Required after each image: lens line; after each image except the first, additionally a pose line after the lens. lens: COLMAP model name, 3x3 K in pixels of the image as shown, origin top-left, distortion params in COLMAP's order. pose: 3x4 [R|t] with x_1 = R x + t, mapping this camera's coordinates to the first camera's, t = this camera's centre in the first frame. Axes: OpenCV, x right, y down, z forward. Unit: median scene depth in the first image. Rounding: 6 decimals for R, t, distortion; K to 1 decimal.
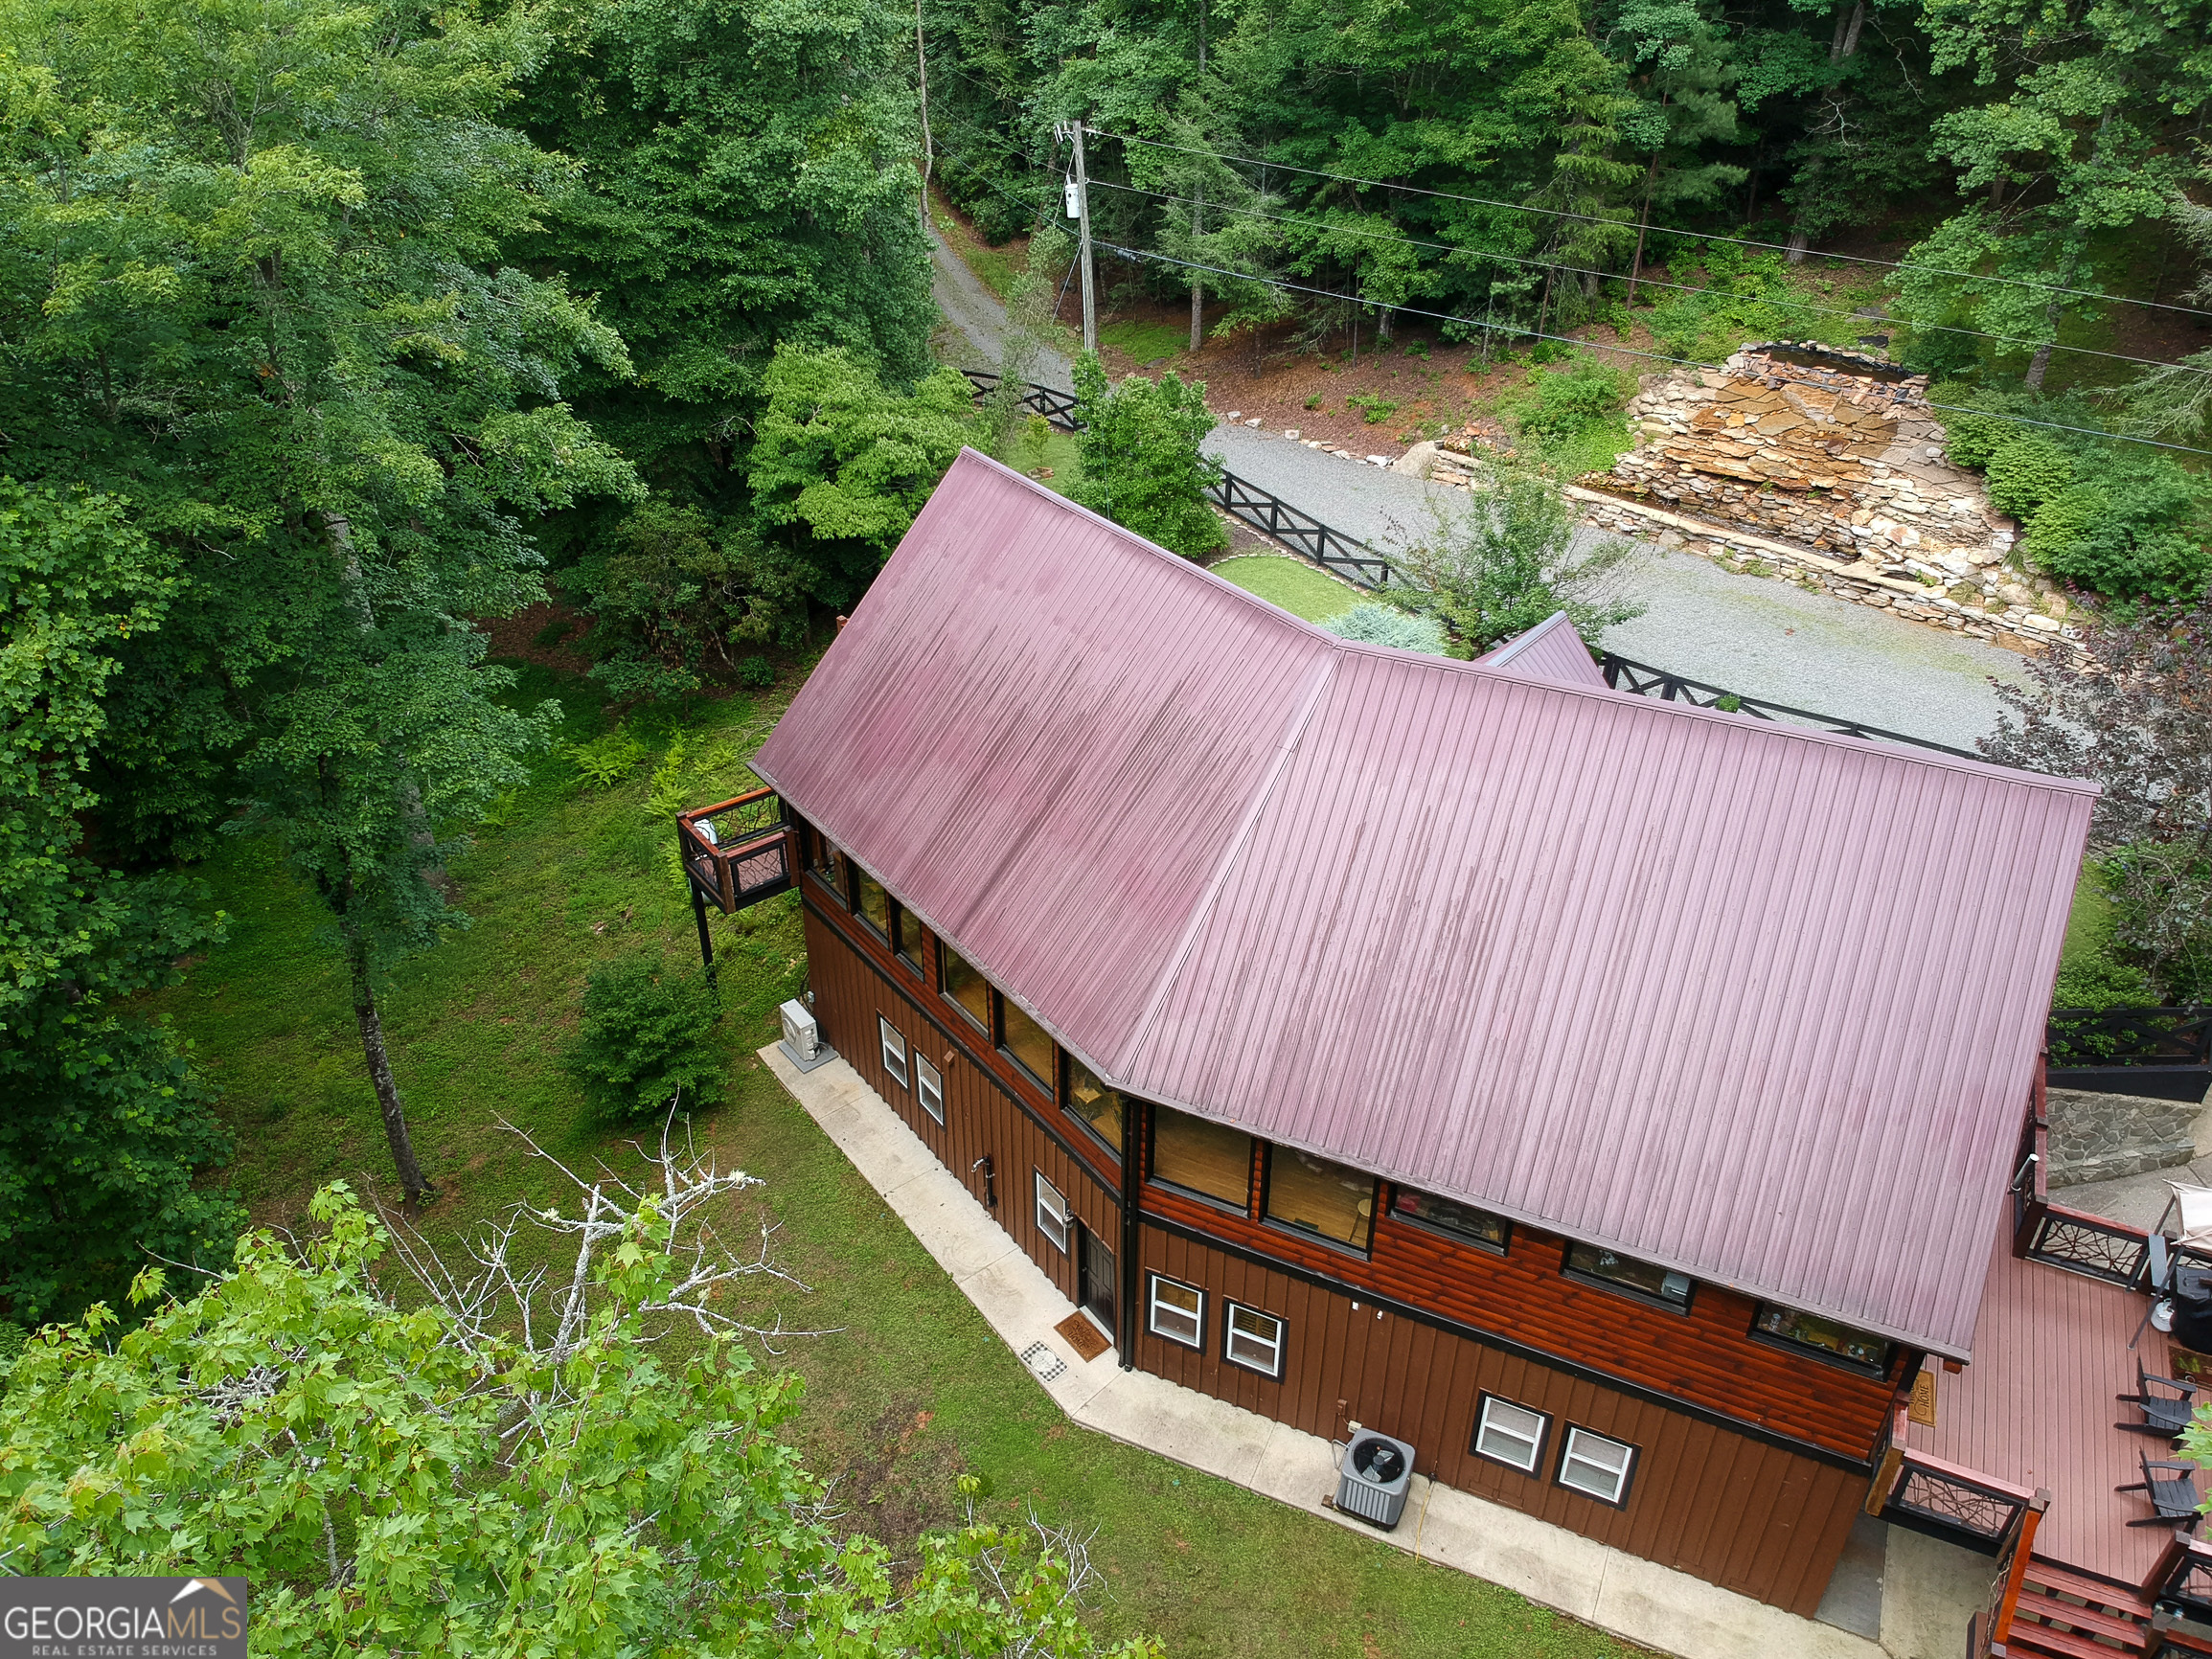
lens RADIAL K [[1628.1, 0, 1114.0], [0, 1628.1, 832.3], [0, 0, 1]] dist [0.046465, -0.108571]
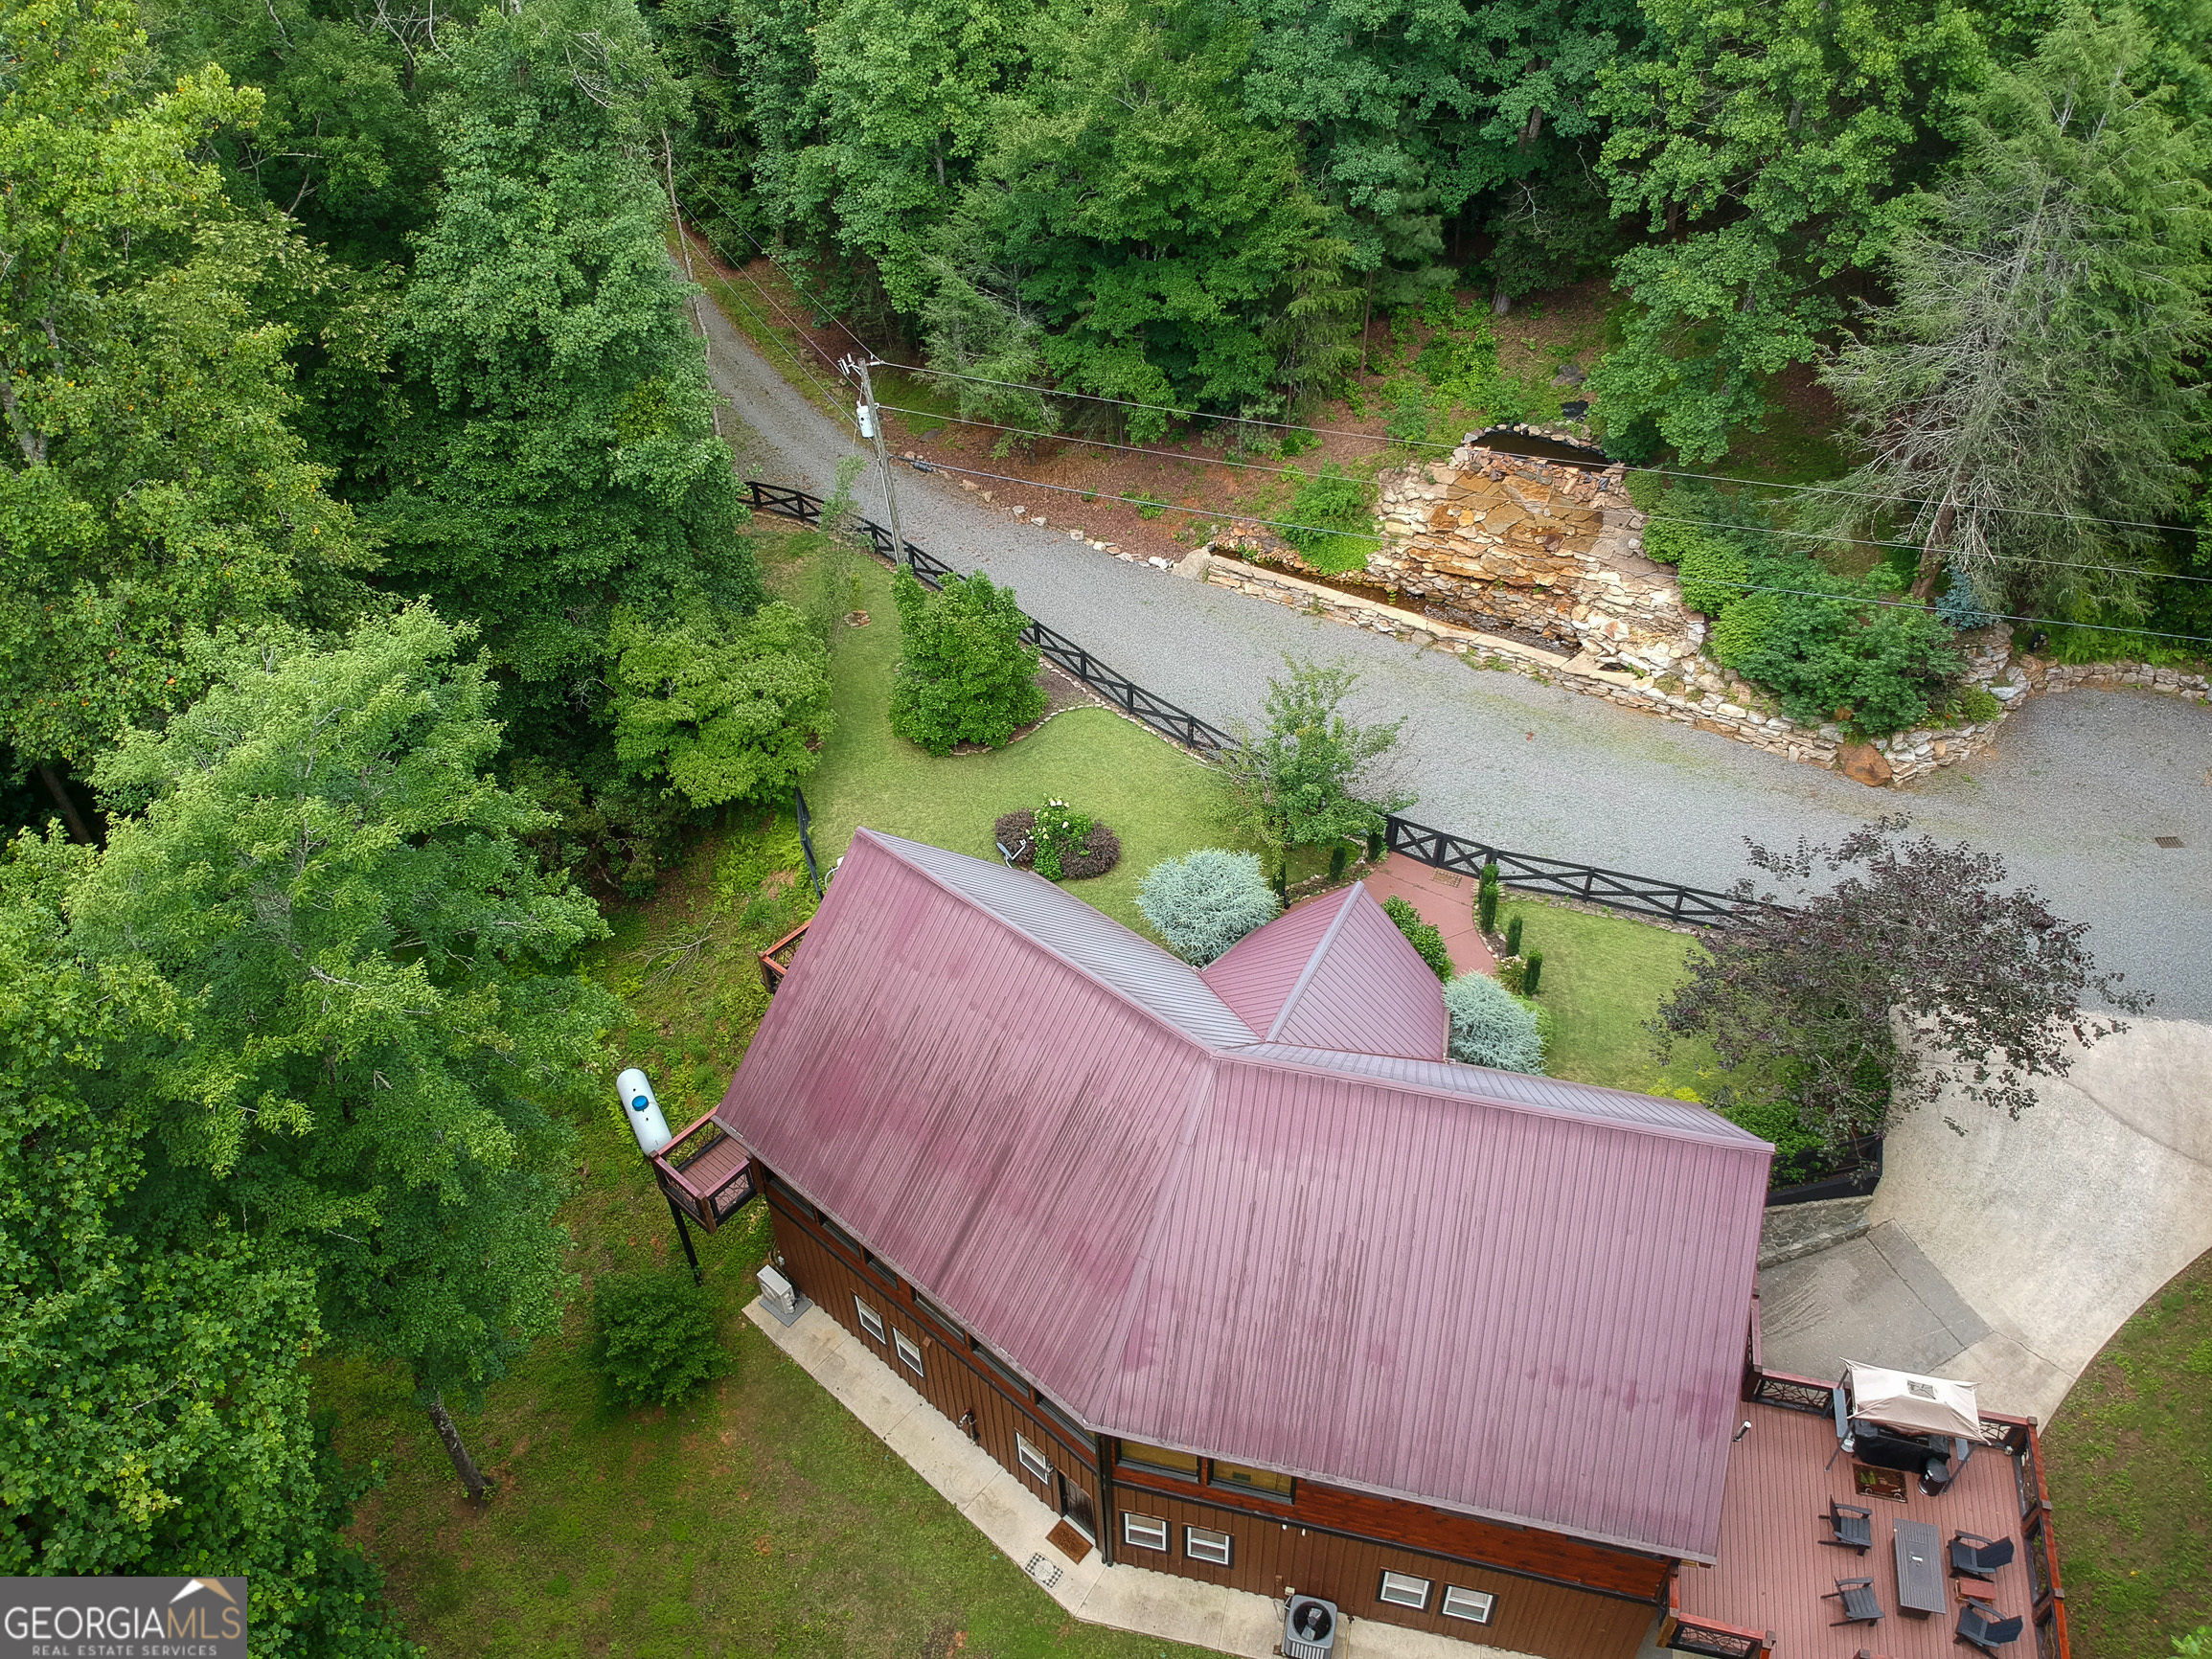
lens RADIAL K [[1628.1, 0, 1114.0], [0, 1628.1, 832.3], [0, 0, 1]] dist [0.046465, -0.108571]
pose [[0.980994, -0.146666, 0.127046, -0.043607], [0.127396, 0.980682, 0.148438, -0.278046], [-0.146362, -0.129431, 0.980727, -0.124870]]
